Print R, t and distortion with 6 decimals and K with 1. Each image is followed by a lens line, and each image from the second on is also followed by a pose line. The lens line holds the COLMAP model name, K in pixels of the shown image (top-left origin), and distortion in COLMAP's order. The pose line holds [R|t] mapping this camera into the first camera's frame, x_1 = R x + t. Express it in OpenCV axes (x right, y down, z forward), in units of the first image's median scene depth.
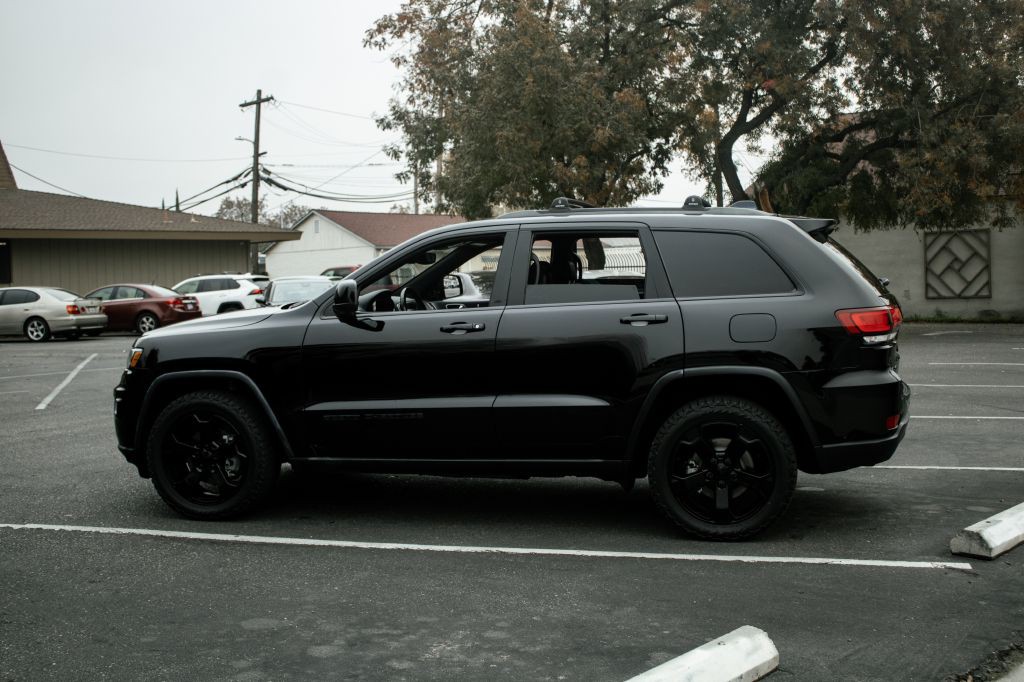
lens RADIAL K [[1218.1, 0, 512.0], [0, 1218.1, 341.0], [0, 0, 1]] dist [-0.060196, 0.025988]
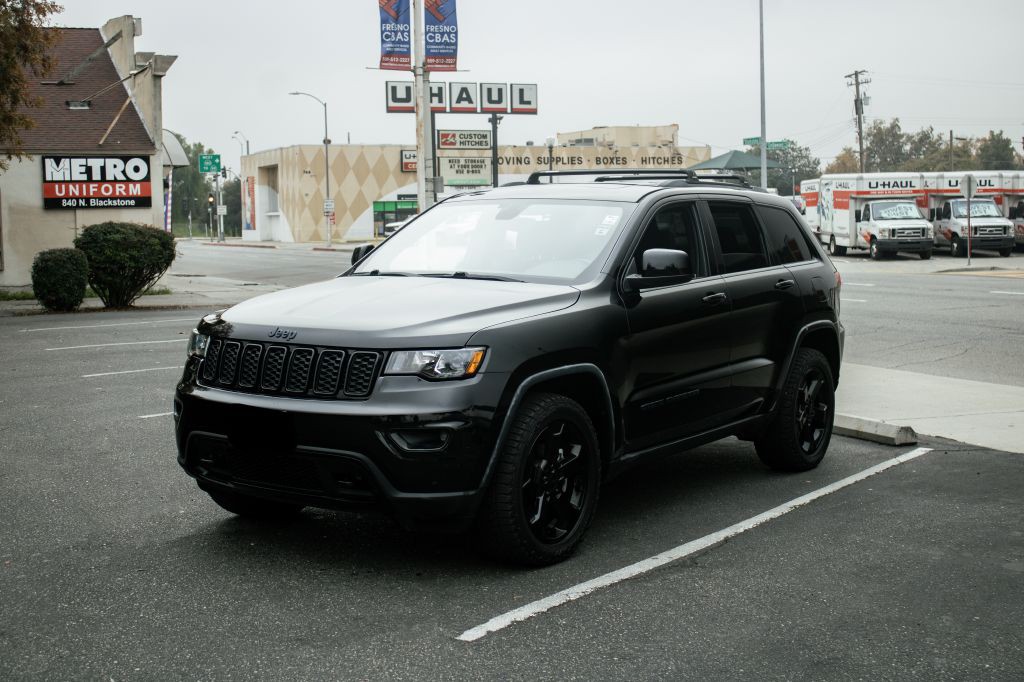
lens RADIAL K [[1408.6, 0, 535.0], [0, 1408.6, 341.3], [0, 0, 1]] dist [-0.030969, 0.039334]
pose [[0.327040, -0.059558, 0.943132, -1.109005], [0.051463, 0.997654, 0.045155, -0.033093], [-0.943608, 0.033768, 0.329338, 0.730438]]
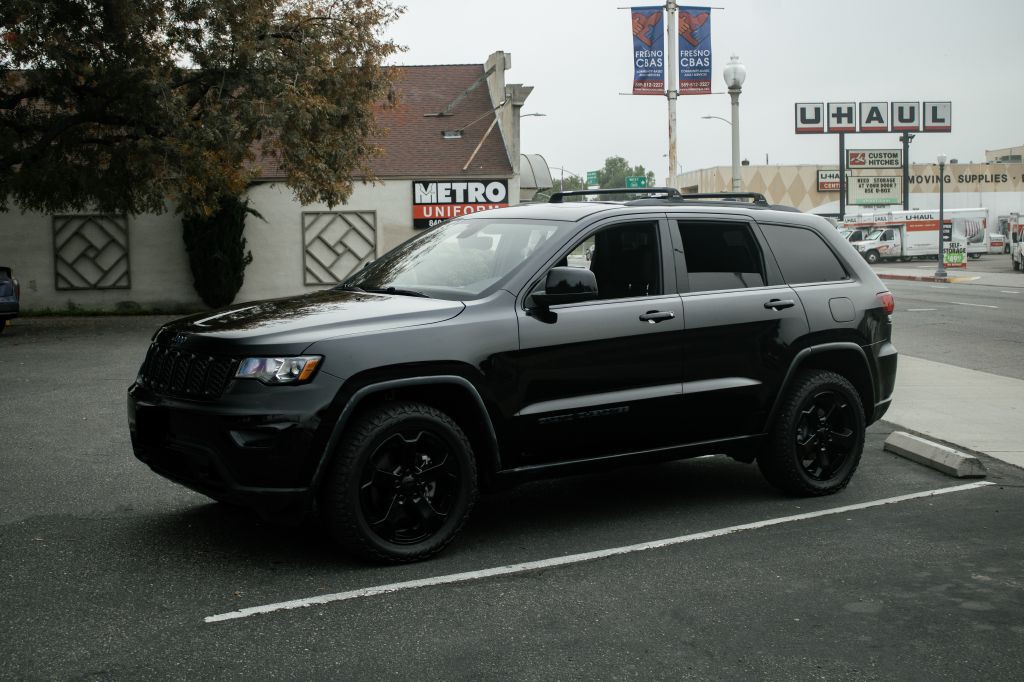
lens RADIAL K [[1368.0, 0, 538.5], [0, 1368.0, 341.4], [0, 0, 1]] dist [-0.044389, 0.026952]
pose [[0.620752, -0.037334, 0.783118, -0.925232], [0.035580, 0.999178, 0.019431, -0.014727], [-0.783199, 0.015802, 0.621570, 0.370527]]
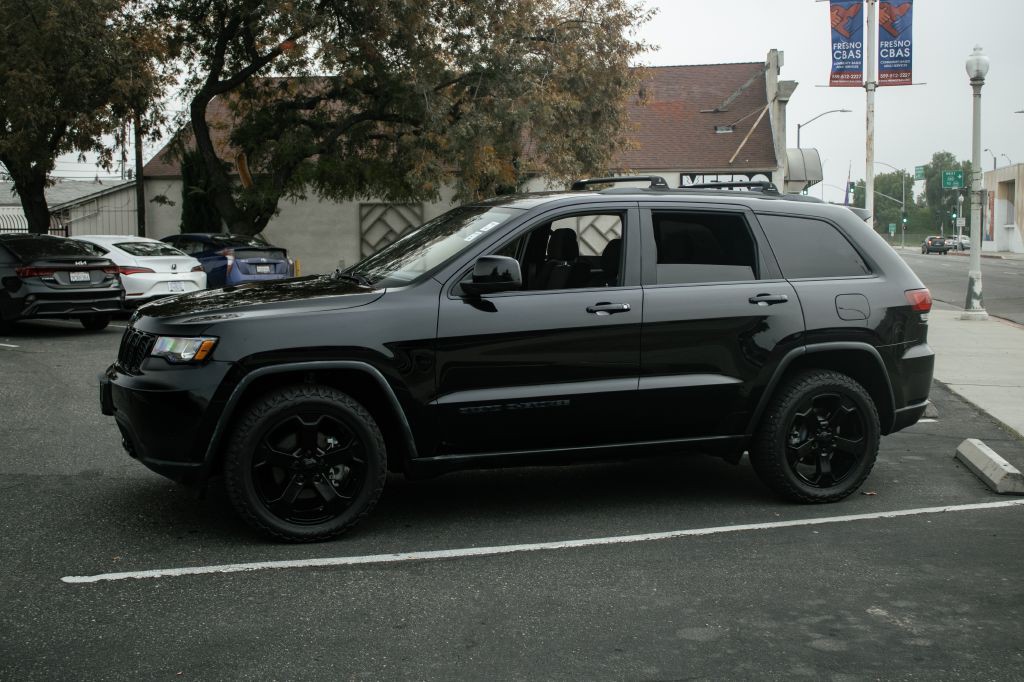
lens RADIAL K [[1255.7, 0, 527.9], [0, 1255.7, 339.1], [0, 0, 1]] dist [-0.073350, 0.075801]
pose [[0.815388, -0.021819, 0.578504, -0.633236], [0.007594, 0.999607, 0.026998, -0.013211], [-0.578865, -0.017621, 0.815233, 0.223687]]
